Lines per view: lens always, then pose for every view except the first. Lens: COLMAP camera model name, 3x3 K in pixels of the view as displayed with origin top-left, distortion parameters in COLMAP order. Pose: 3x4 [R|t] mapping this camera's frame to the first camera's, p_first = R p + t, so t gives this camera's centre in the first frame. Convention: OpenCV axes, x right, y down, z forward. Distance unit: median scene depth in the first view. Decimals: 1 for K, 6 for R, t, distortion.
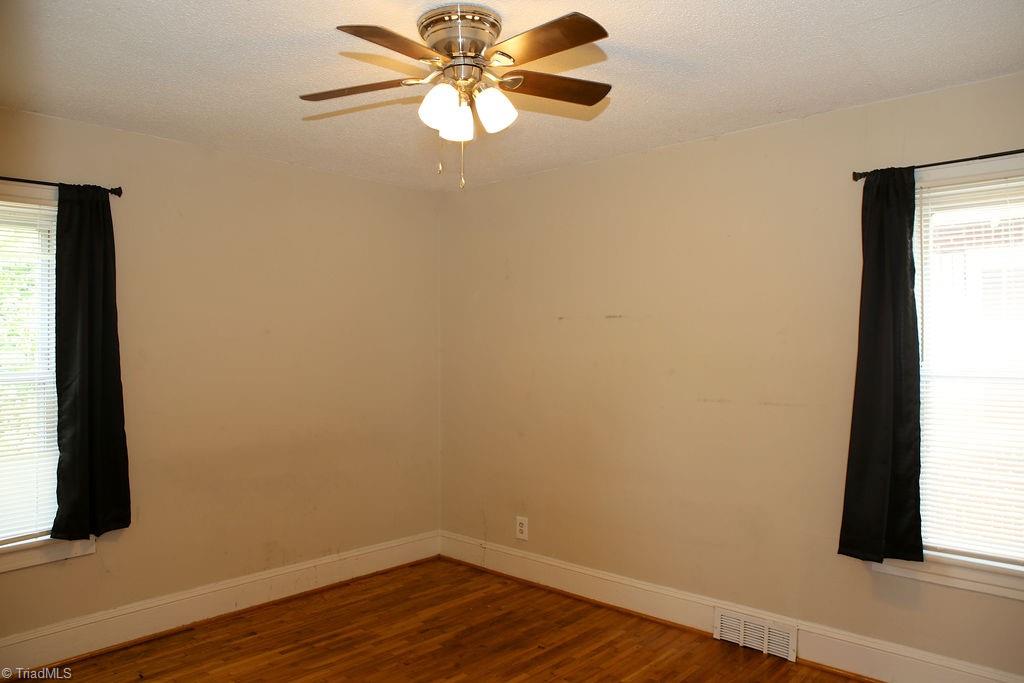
lens RADIAL K [[707.6, 0, 516.6], [0, 707.6, 342.1], [0, 0, 1]] dist [-0.101589, 0.072242]
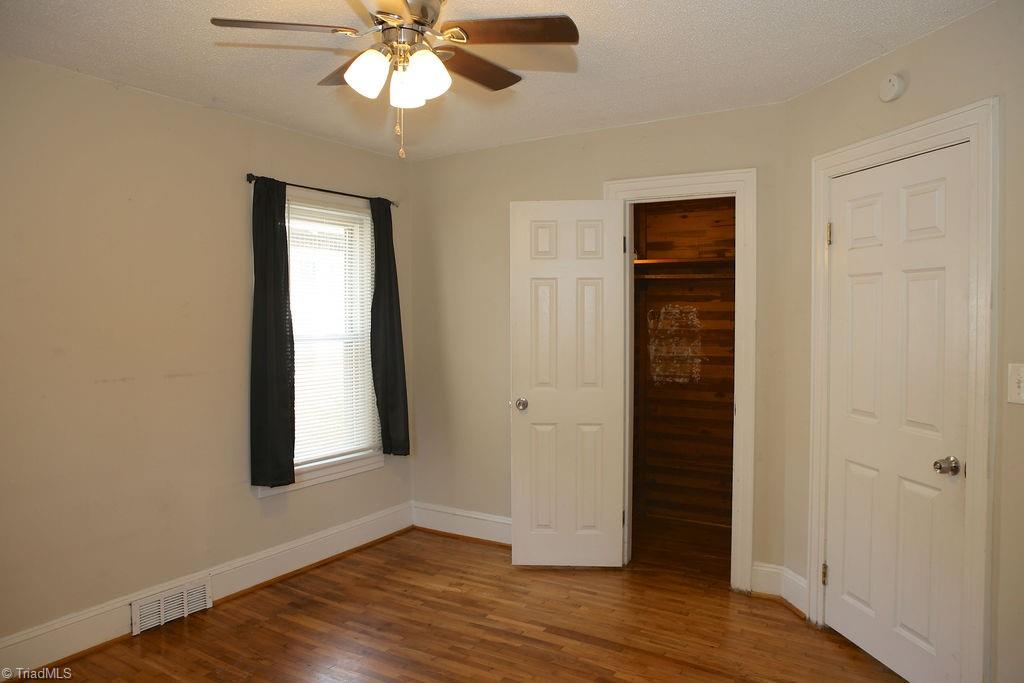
lens RADIAL K [[707.6, 0, 515.3], [0, 707.6, 345.4], [0, 0, 1]] dist [-0.101589, 0.072242]
pose [[-0.160833, -0.036926, 0.986291, -0.759745], [0.008144, 0.999216, 0.038738, 0.009355], [-0.986948, 0.014263, -0.160406, 0.707949]]
